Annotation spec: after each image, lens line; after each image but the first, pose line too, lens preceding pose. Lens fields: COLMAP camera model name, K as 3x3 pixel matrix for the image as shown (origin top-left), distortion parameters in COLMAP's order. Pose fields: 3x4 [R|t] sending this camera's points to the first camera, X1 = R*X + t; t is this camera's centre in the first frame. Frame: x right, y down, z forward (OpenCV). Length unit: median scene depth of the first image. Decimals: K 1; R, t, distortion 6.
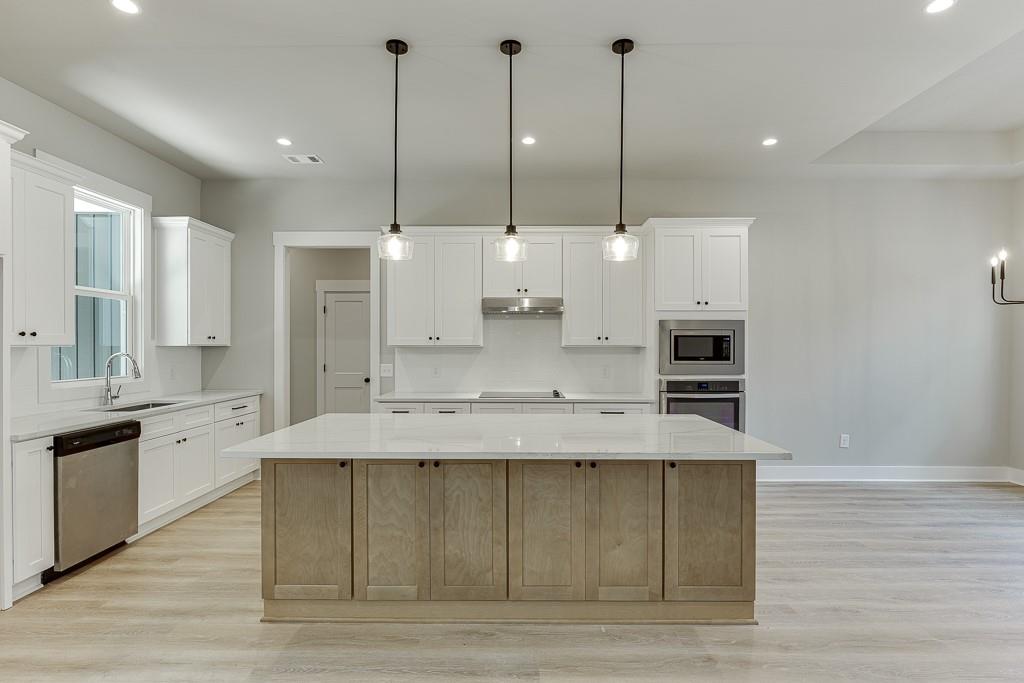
lens RADIAL K [[513.3, 0, 524.3], [0, 513.3, 346.1], [0, 0, 1]] dist [-0.005355, 0.000049]
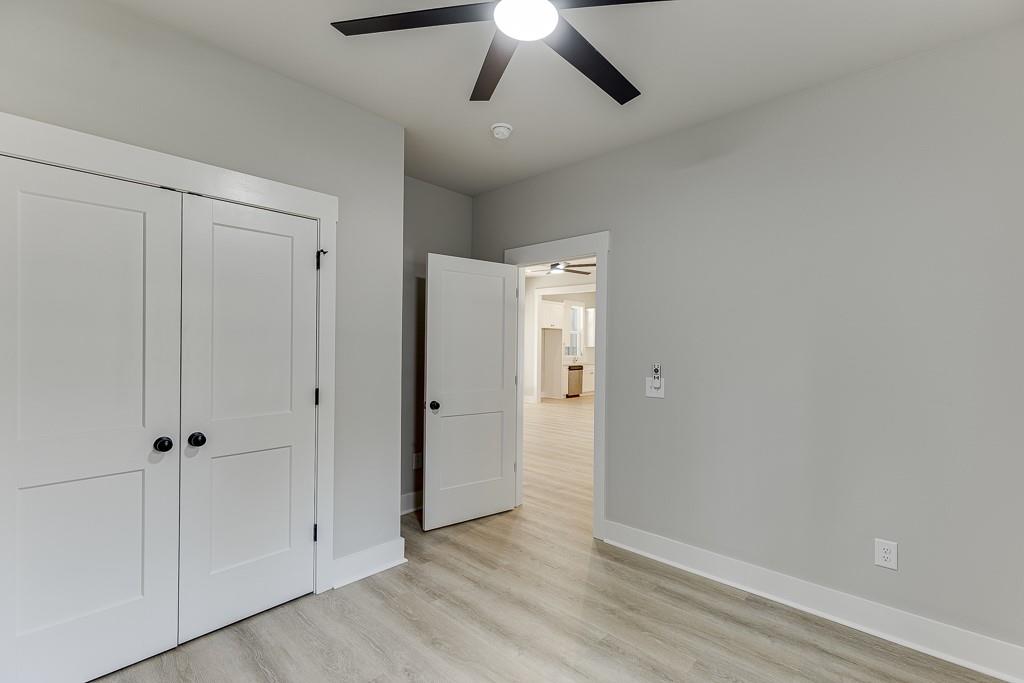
lens RADIAL K [[458.5, 0, 522.7], [0, 458.5, 348.0], [0, 0, 1]] dist [0.012066, -0.002478]
pose [[0.739296, 0.005229, -0.673361, 1.016397], [-0.009315, 0.999954, -0.002461, 0.019133], [0.673317, 0.008091, 0.739310, -1.524735]]
